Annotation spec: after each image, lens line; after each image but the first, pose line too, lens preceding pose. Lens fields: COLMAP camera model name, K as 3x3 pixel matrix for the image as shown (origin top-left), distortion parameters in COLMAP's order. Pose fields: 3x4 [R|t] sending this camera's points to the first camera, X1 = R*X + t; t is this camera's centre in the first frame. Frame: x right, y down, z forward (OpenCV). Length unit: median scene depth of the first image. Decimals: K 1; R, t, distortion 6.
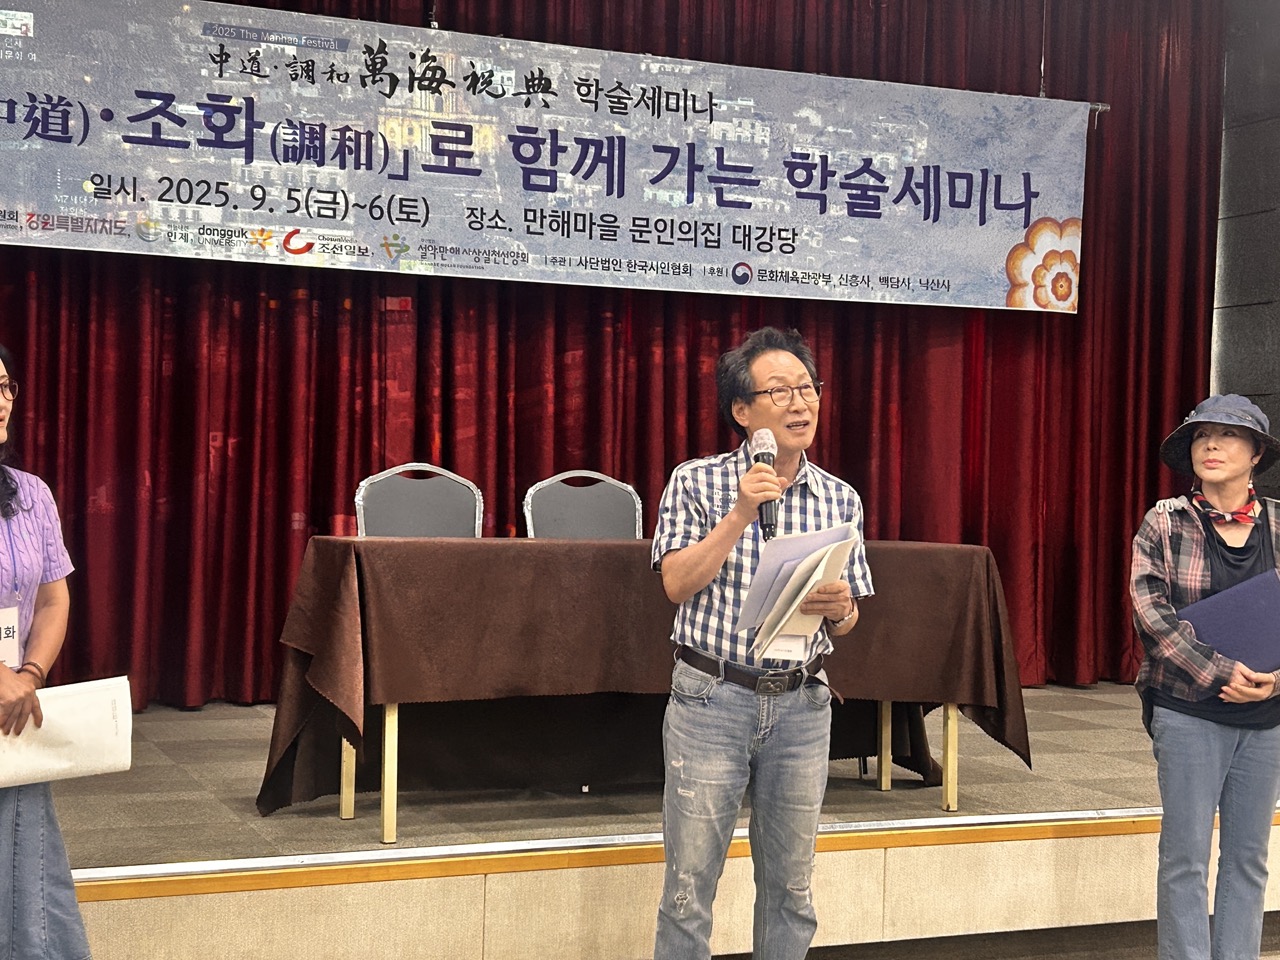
lens RADIAL K [[1926.2, 0, 646.0], [0, 1926.2, 486.5], [0, 0, 1]] dist [0.144757, 0.000000]
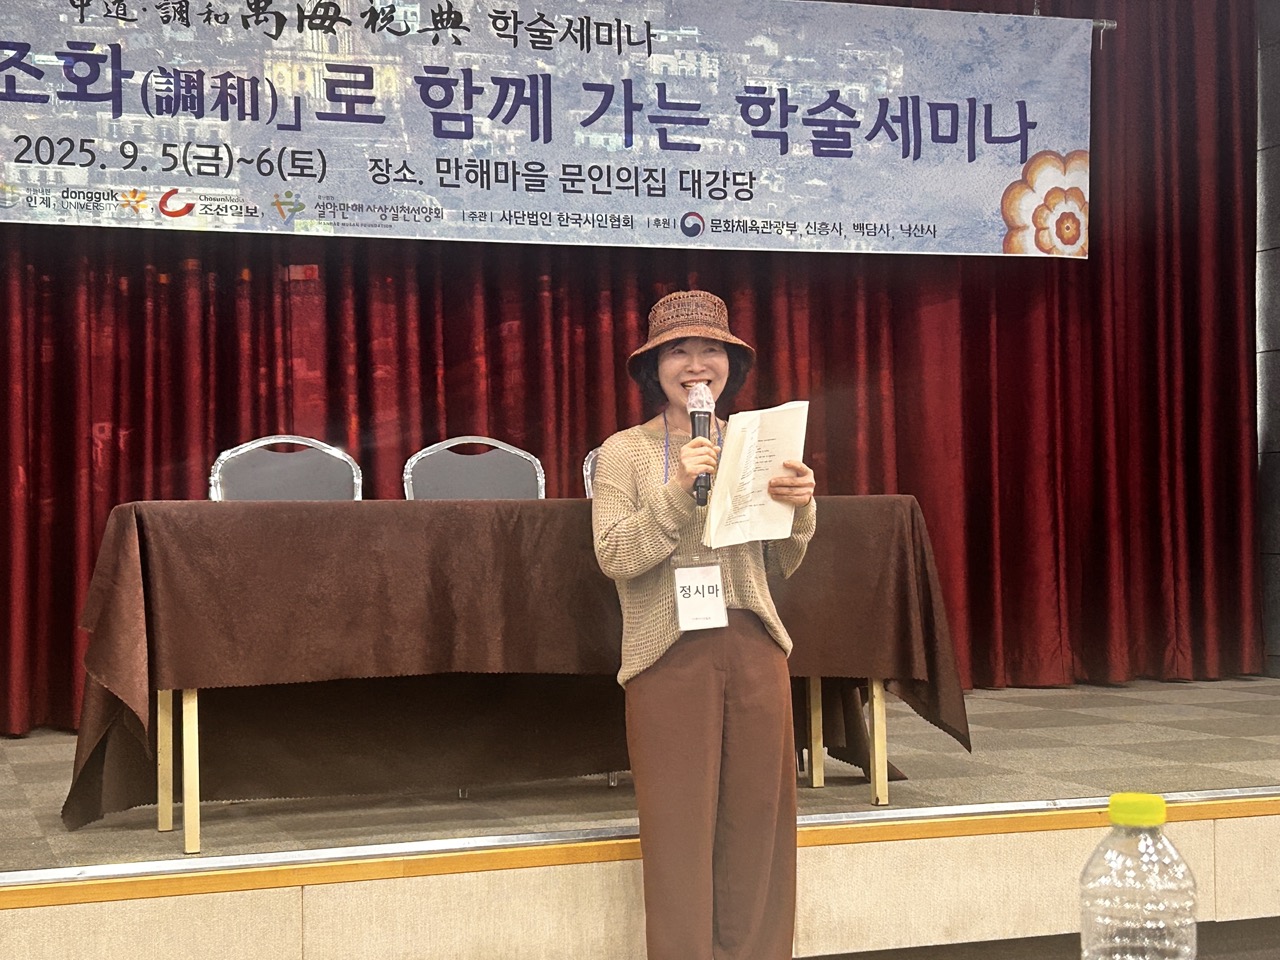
lens RADIAL K [[2044.8, 0, 637.3], [0, 2044.8, 497.0], [0, 0, 1]] dist [0.114040, 0.000000]
pose [[0.997317, -0.036997, -0.063168, 0.079893], [0.035825, 0.999166, -0.019595, 0.032336], [0.063840, 0.017279, 0.997811, 0.063571]]
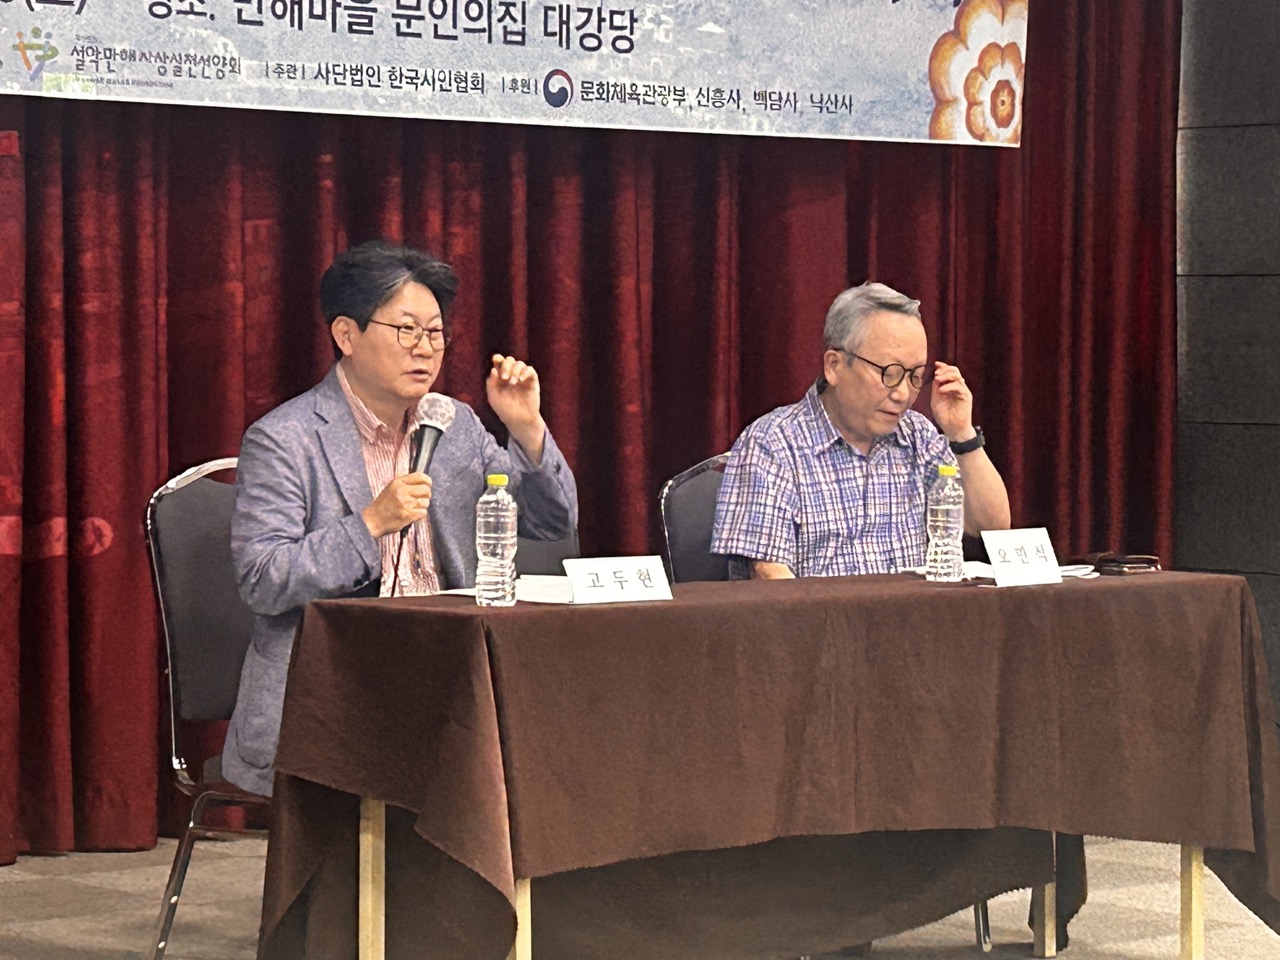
lens RADIAL K [[4071.4, 0, 644.6], [0, 4071.4, 475.1], [0, 0, 1]] dist [0.166439, 0.000000]
pose [[0.943148, -0.023751, 0.331523, -0.335851], [0.010758, 0.999102, 0.040974, -0.044625], [-0.332199, -0.035078, 0.942557, -0.165917]]
